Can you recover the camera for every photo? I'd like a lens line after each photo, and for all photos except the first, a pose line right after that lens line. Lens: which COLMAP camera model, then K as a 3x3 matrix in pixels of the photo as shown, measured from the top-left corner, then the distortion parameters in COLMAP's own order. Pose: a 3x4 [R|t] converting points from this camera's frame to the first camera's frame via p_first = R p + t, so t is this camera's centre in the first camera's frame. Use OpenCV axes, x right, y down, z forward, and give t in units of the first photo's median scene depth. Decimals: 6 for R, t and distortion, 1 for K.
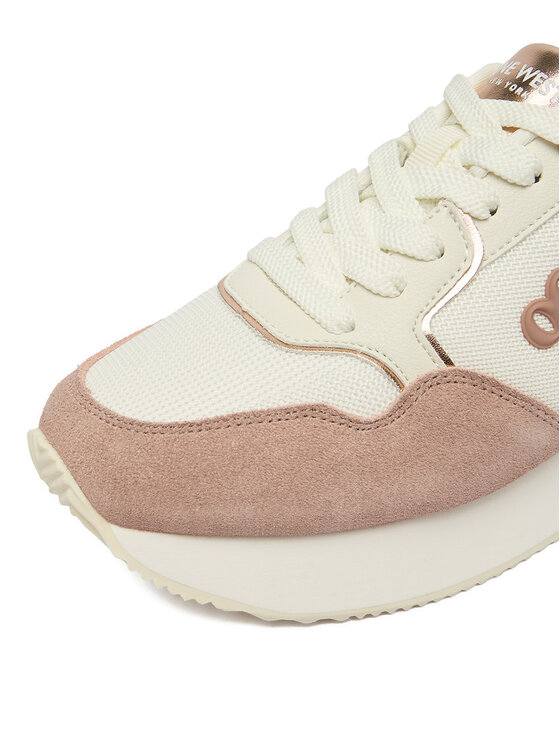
lens RADIAL K [[1263.1, 0, 280.0], [0, 1263.1, 373.0], [0, 0, 1]] dist [-0.003531, 0.015518]
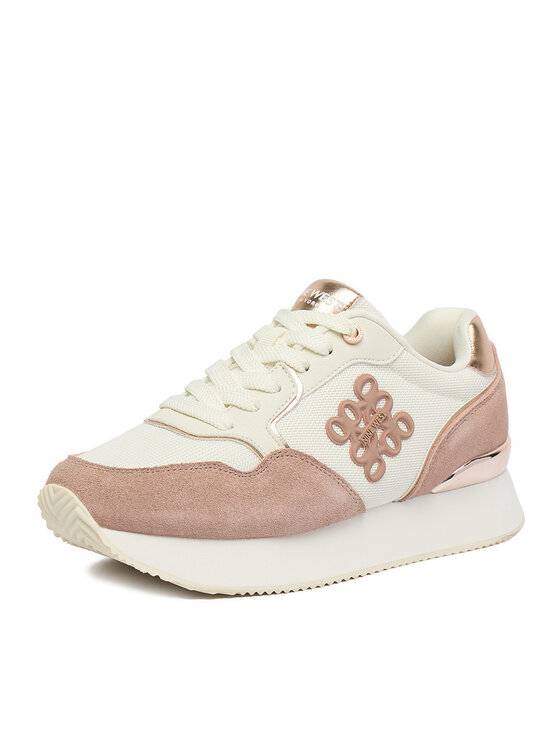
lens RADIAL K [[2138.5, 0, 280.0], [0, 2138.5, 373.0], [0, 0, 1]] dist [0.115264, 0.279663]
pose [[0.982556, 0.016537, 0.185231, -0.429546], [0.051577, 0.932732, -0.356862, 0.958666], [-0.178672, 0.360190, 0.915609, -1.763252]]
